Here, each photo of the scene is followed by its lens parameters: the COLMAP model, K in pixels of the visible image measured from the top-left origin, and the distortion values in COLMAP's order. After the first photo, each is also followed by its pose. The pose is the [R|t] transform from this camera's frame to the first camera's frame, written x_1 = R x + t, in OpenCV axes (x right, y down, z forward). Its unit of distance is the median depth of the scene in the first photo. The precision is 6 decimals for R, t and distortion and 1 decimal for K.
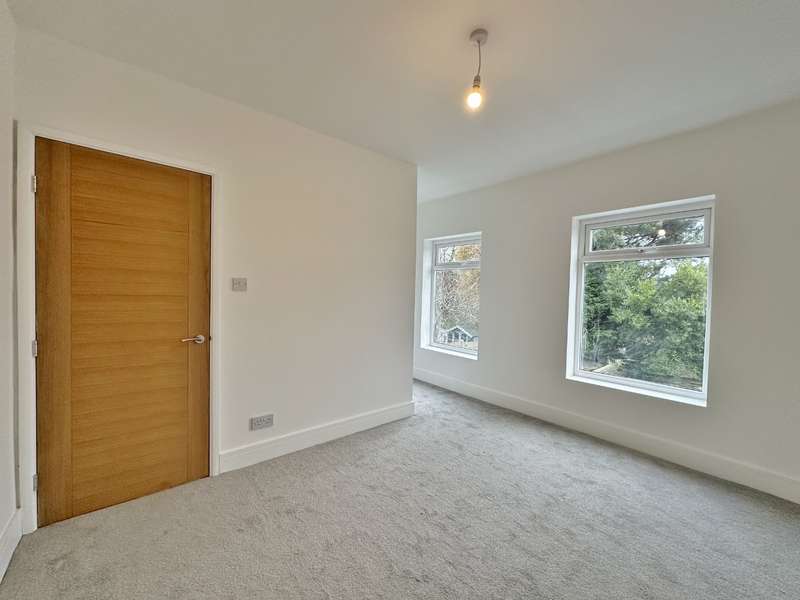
lens RADIAL K [[318.9, 0, 400.2], [0, 318.9, 299.6], [0, 0, 1]] dist [-0.001090, -0.000290]
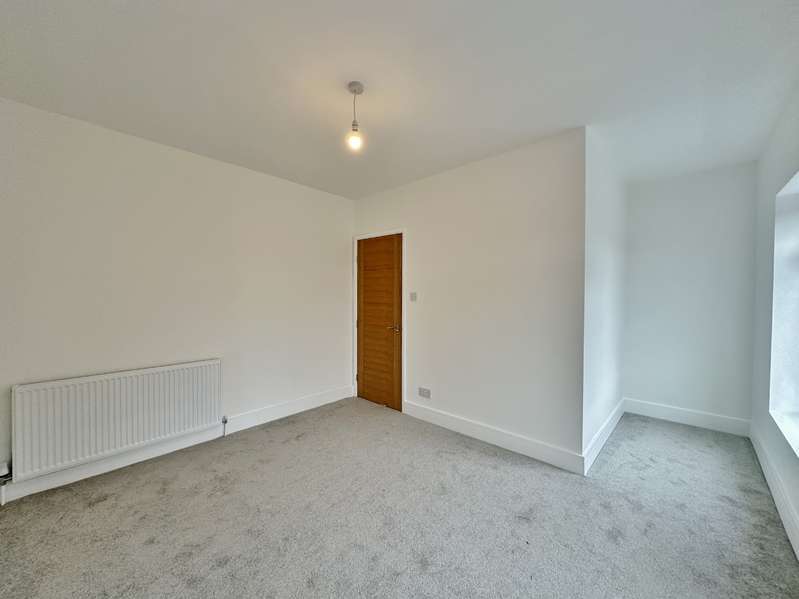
lens RADIAL K [[318.5, 0, 400.2], [0, 318.5, 296.6], [0, 0, 1]] dist [-0.001090, -0.000290]
pose [[0.136213, -0.012843, -0.990596, 0.957492], [-0.024604, 0.999564, -0.016342, -0.020056], [0.990374, 0.026599, 0.135837, 0.677720]]
